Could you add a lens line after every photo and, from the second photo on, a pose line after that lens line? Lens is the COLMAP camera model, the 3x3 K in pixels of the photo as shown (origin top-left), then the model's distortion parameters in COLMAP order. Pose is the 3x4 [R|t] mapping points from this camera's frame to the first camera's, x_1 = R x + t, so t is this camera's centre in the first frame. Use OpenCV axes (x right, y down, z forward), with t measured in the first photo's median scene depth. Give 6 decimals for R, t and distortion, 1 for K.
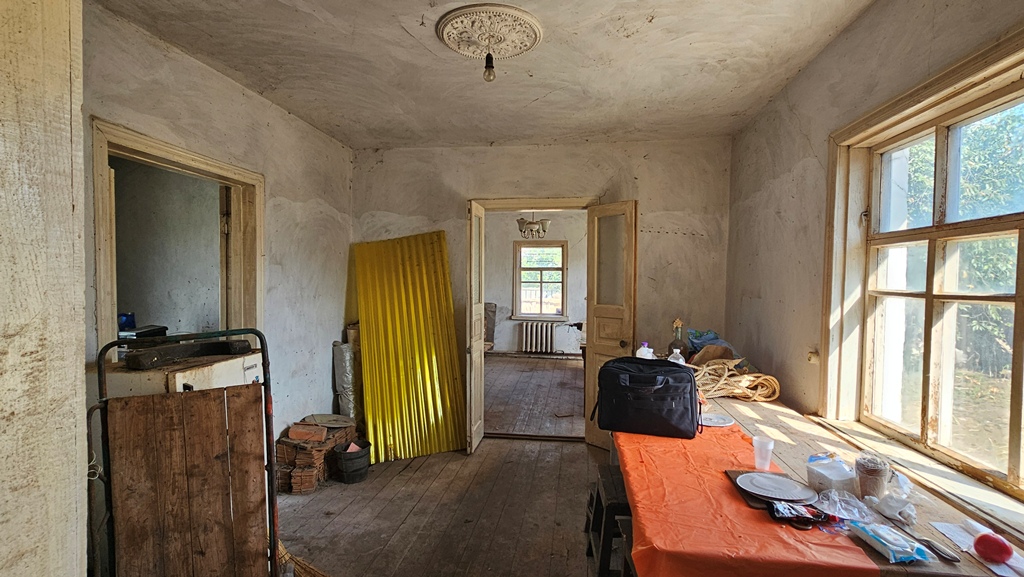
lens RADIAL K [[631.5, 0, 506.0], [0, 631.5, 294.4], [0, 0, 1]] dist [-0.003240, 0.001810]
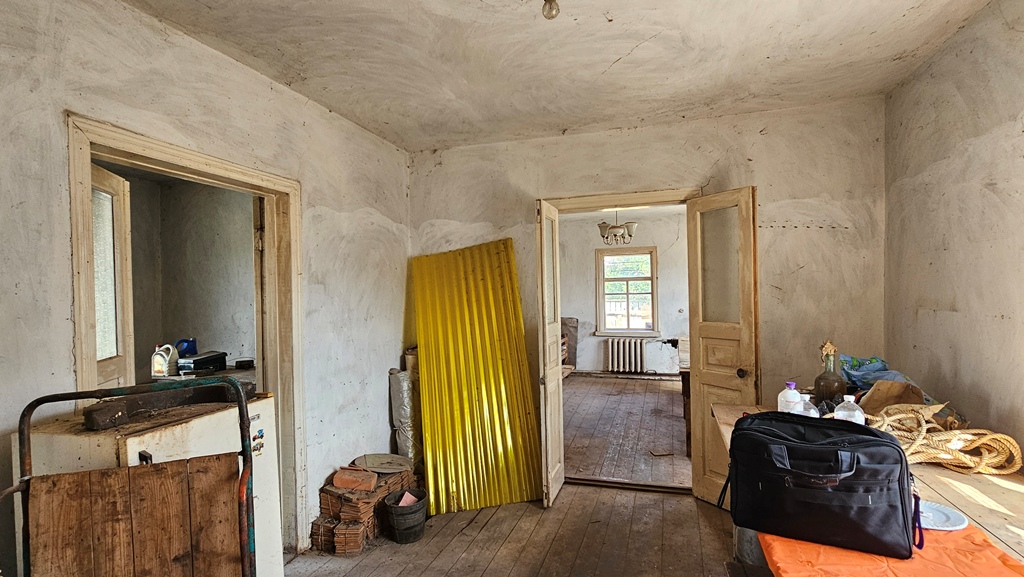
lens RADIAL K [[610.4, 0, 486.6], [0, 610.4, 297.0], [0, 0, 1]] dist [-0.001288, 0.000213]
pose [[0.985512, -0.027375, -0.167384, 0.005676], [0.024912, 0.999548, -0.016800, -0.009486], [0.167768, 0.012387, 0.985749, 0.211711]]
